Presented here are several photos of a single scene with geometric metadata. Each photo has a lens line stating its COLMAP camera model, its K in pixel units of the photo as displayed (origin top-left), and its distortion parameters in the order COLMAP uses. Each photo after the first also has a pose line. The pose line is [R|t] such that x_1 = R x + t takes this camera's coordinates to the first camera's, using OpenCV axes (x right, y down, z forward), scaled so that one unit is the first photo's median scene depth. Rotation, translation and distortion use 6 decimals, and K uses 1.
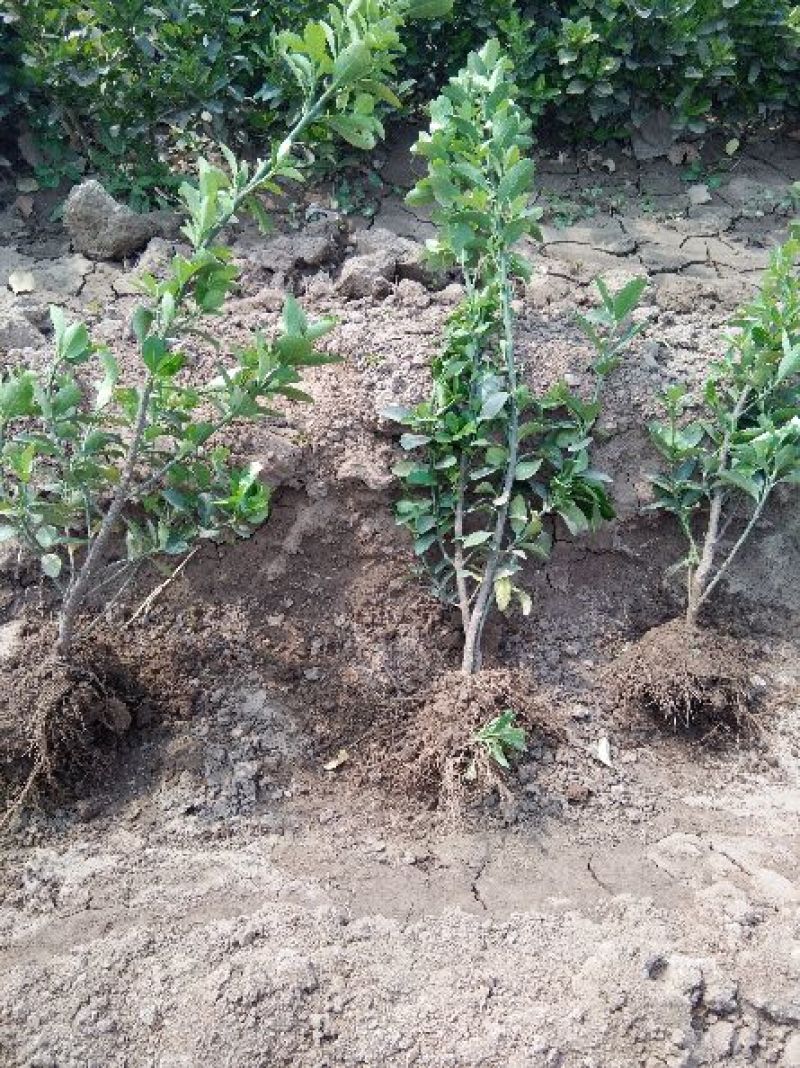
lens RADIAL K [[863.4, 0, 401.0], [0, 863.4, 518.0], [0, 0, 1]] dist [0.070403, -0.096313]
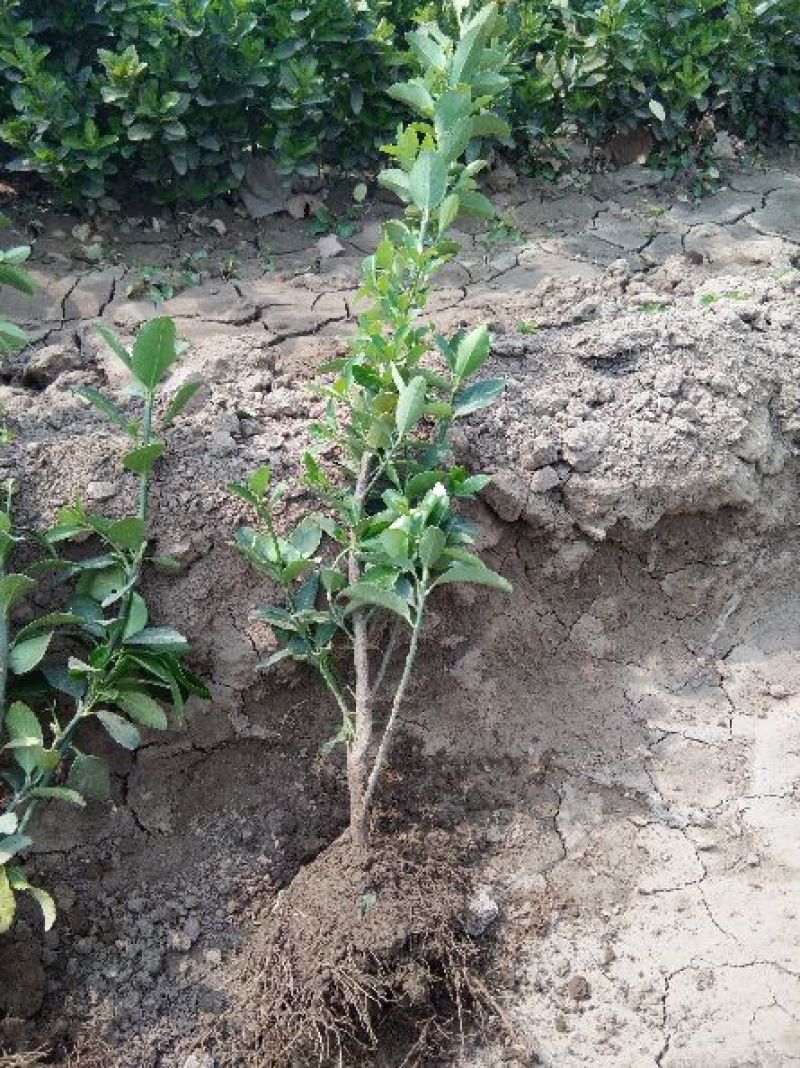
lens RADIAL K [[920.0, 0, 367.0], [0, 920.0, 503.2], [0, 0, 1]] dist [0.099828, -0.190909]
pose [[0.954667, -0.185417, 0.232879, 0.228699], [0.218253, 0.967981, -0.124007, -0.026286], [-0.202429, 0.169212, 0.964567, 0.329764]]
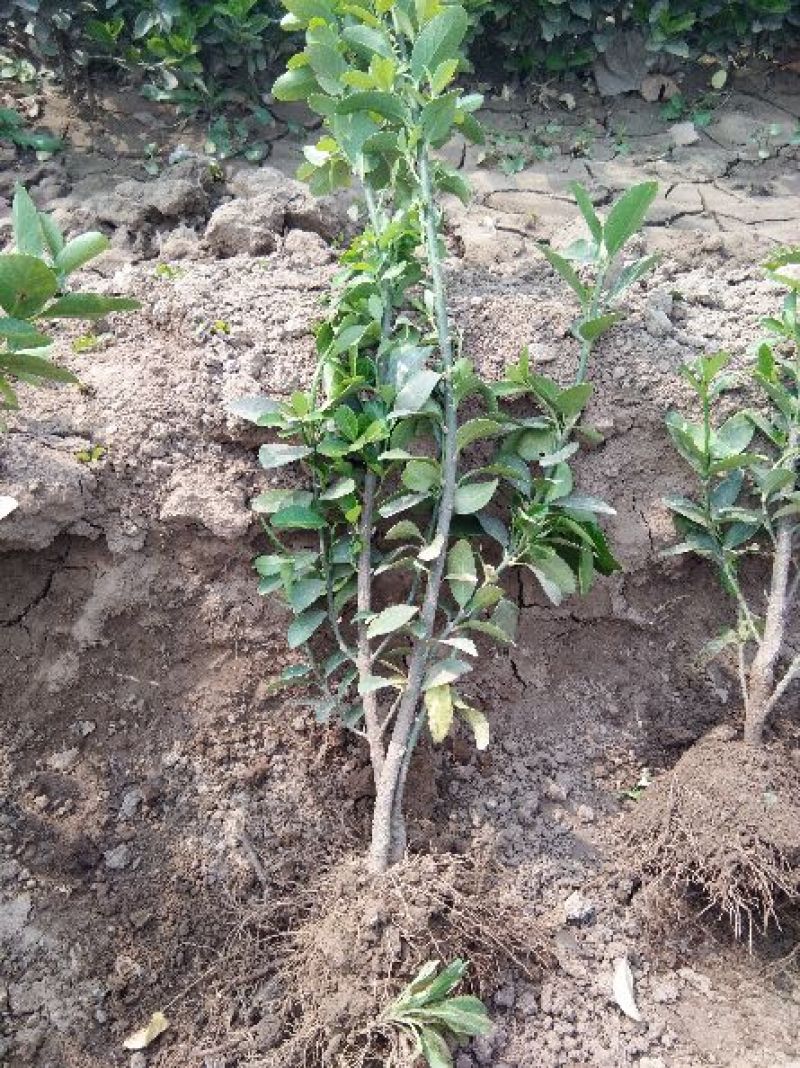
lens RADIAL K [[920.0, 0, 367.0], [0, 920.0, 503.2], [0, 0, 1]] dist [0.099828, -0.190909]
pose [[0.999343, -0.026305, 0.024934, 0.052965], [0.027302, 0.998805, -0.040536, -0.026569], [-0.023838, 0.041190, 0.998867, 0.345911]]
